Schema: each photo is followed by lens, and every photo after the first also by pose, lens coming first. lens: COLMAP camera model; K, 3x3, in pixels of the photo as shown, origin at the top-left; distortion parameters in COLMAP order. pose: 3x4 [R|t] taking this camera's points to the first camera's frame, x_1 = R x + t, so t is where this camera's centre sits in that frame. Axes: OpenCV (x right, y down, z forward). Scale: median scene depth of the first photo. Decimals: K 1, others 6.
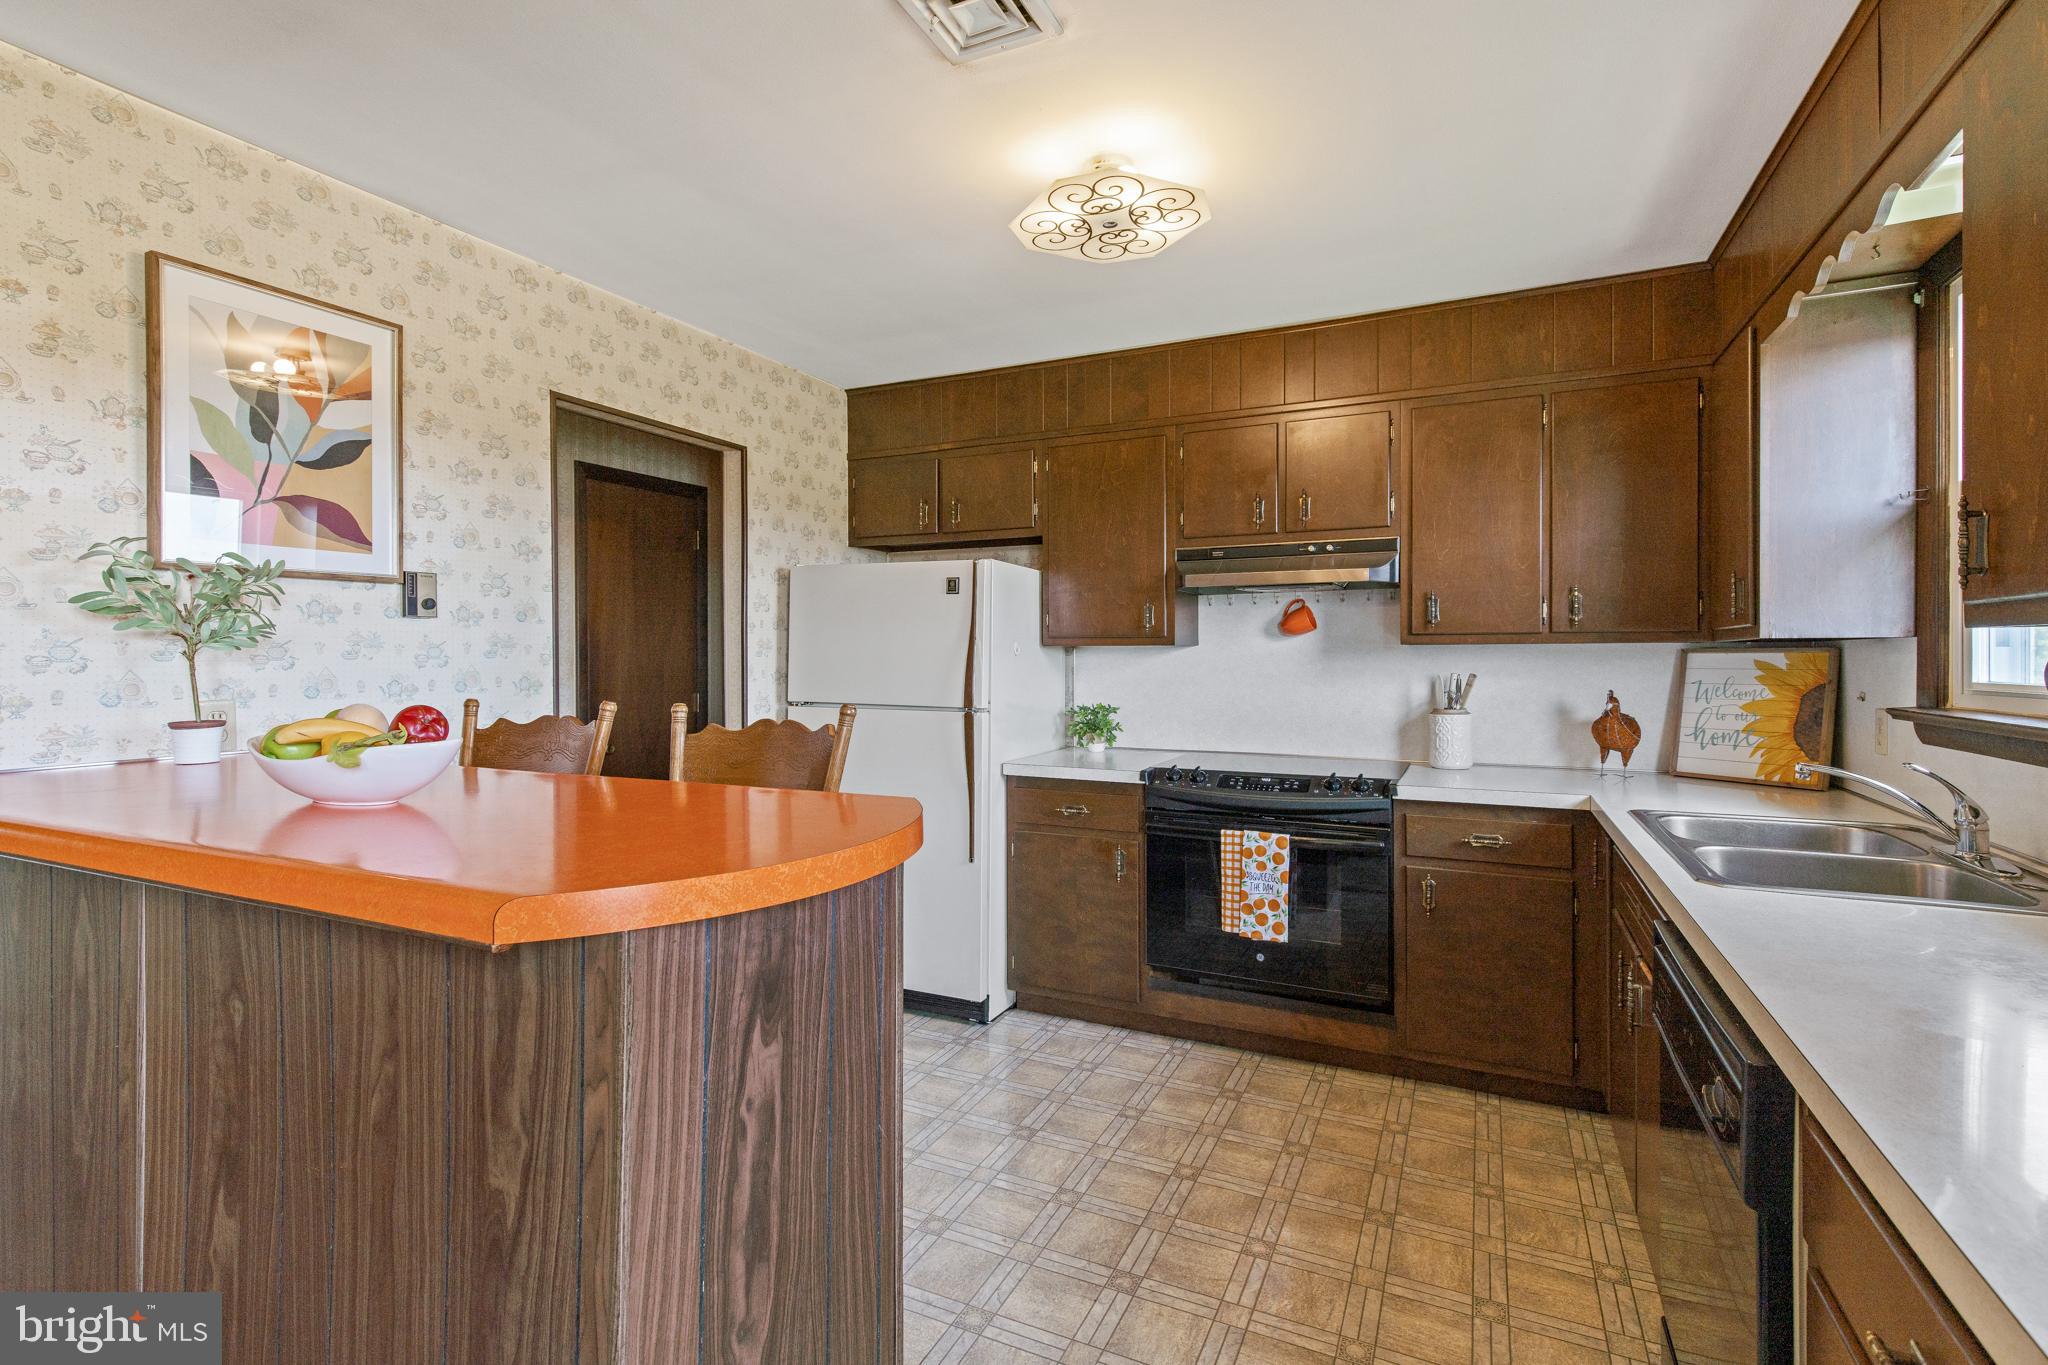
lens RADIAL K [[920.3, 0, 1029.8], [0, 920.3, 658.3], [0, 0, 1]] dist [0.014227, 0.000094]
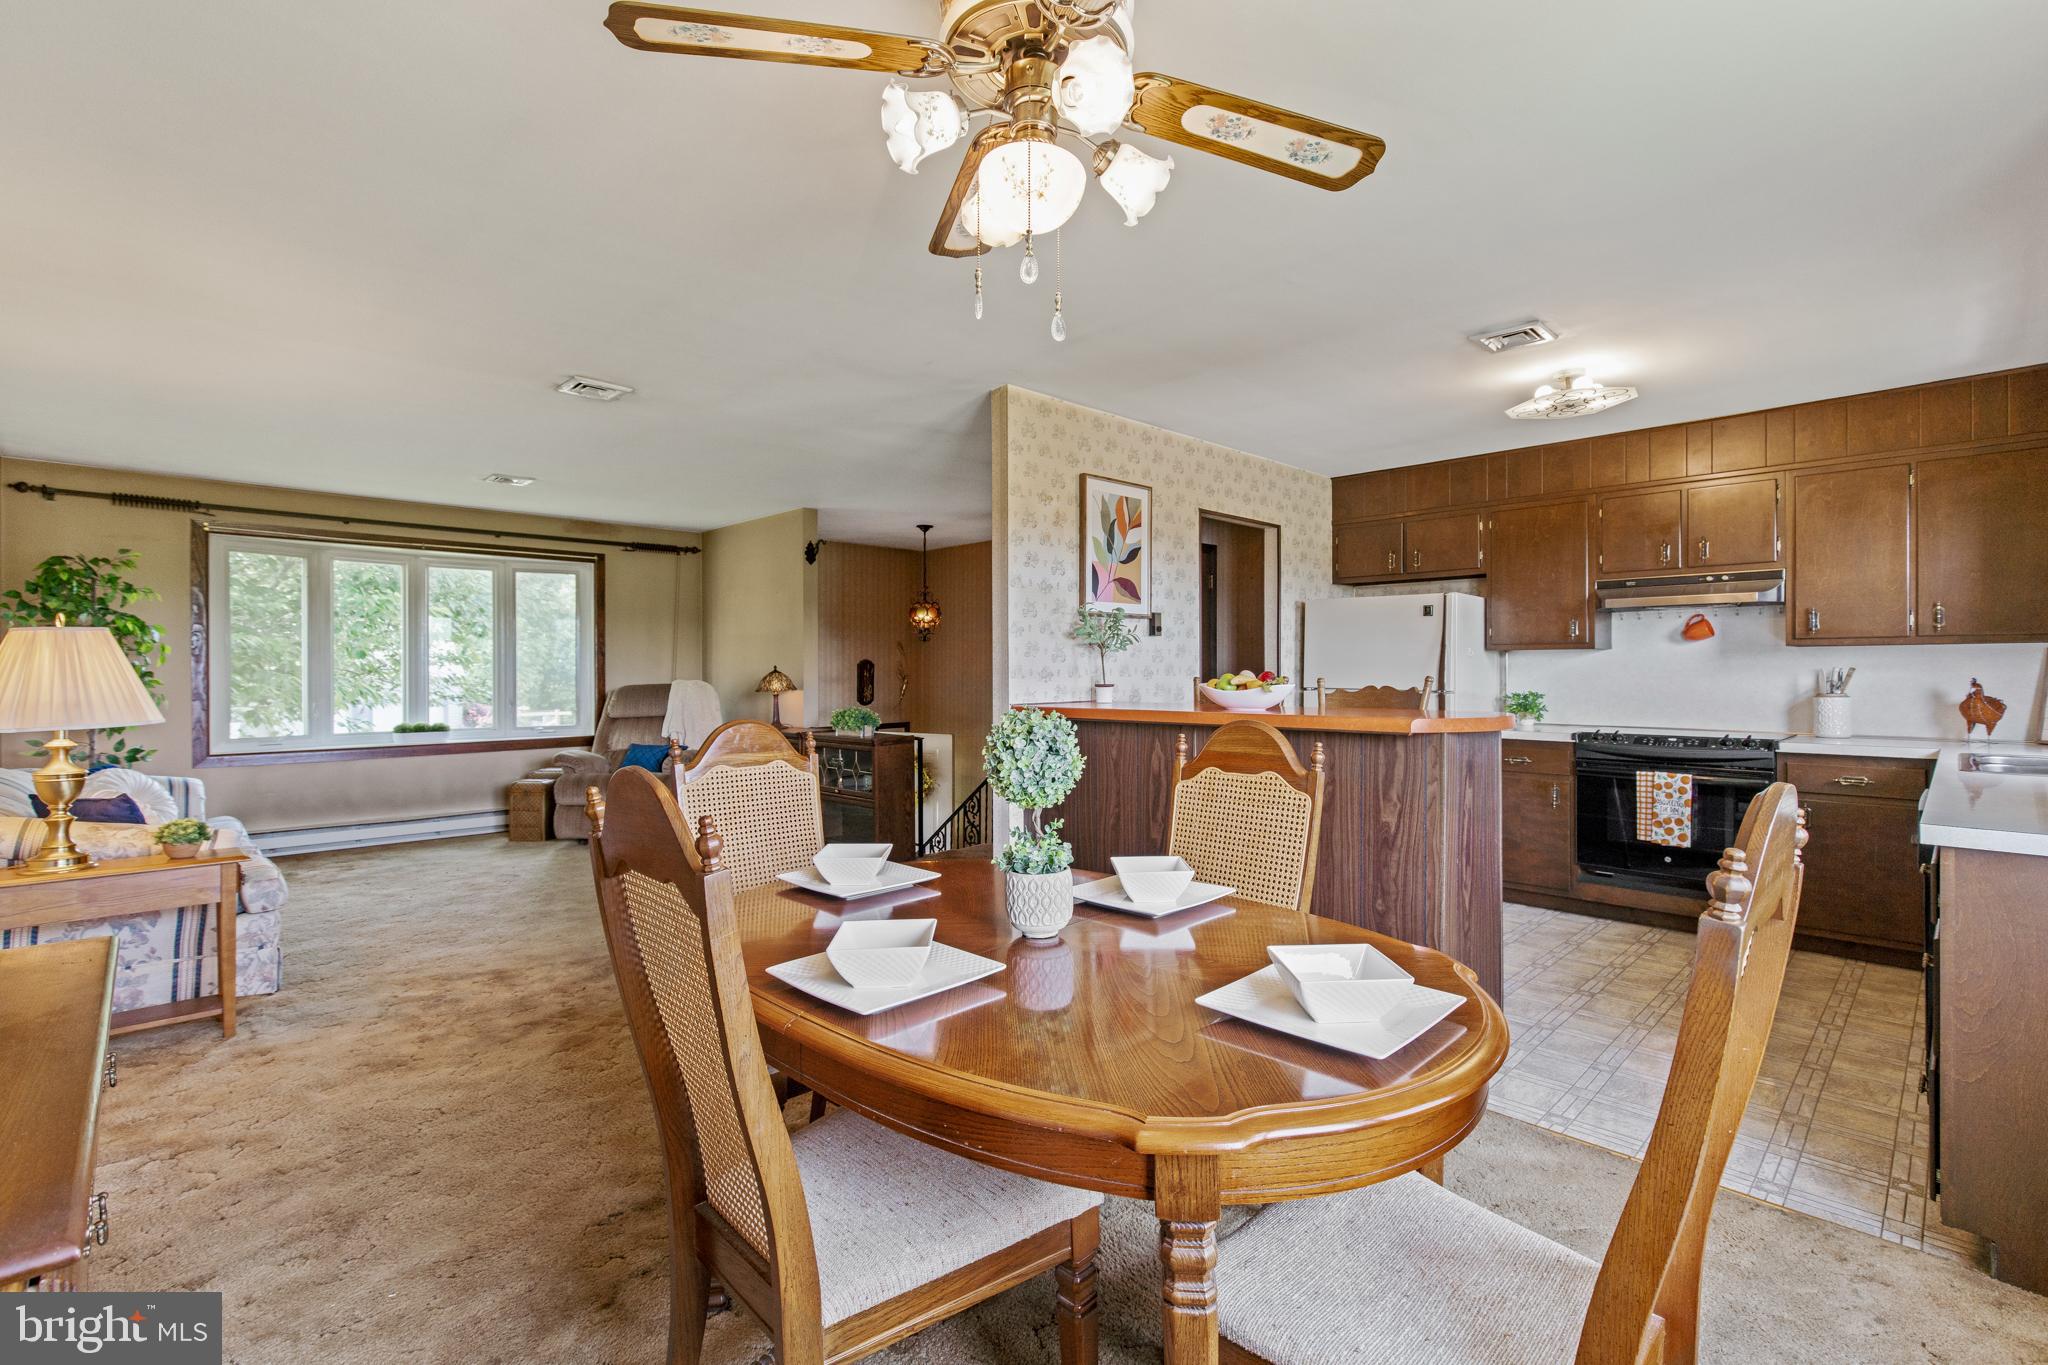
lens RADIAL K [[909.1, 0, 1031.2], [0, 909.1, 671.1], [0, 0, 1]] dist [0.002133, 0.000167]
pose [[0.939964, -0.000313, -0.341272, -0.204284], [-0.000186, 0.999999, -0.001431, 0.025507], [0.341272, 0.001408, 0.939963, -0.695410]]
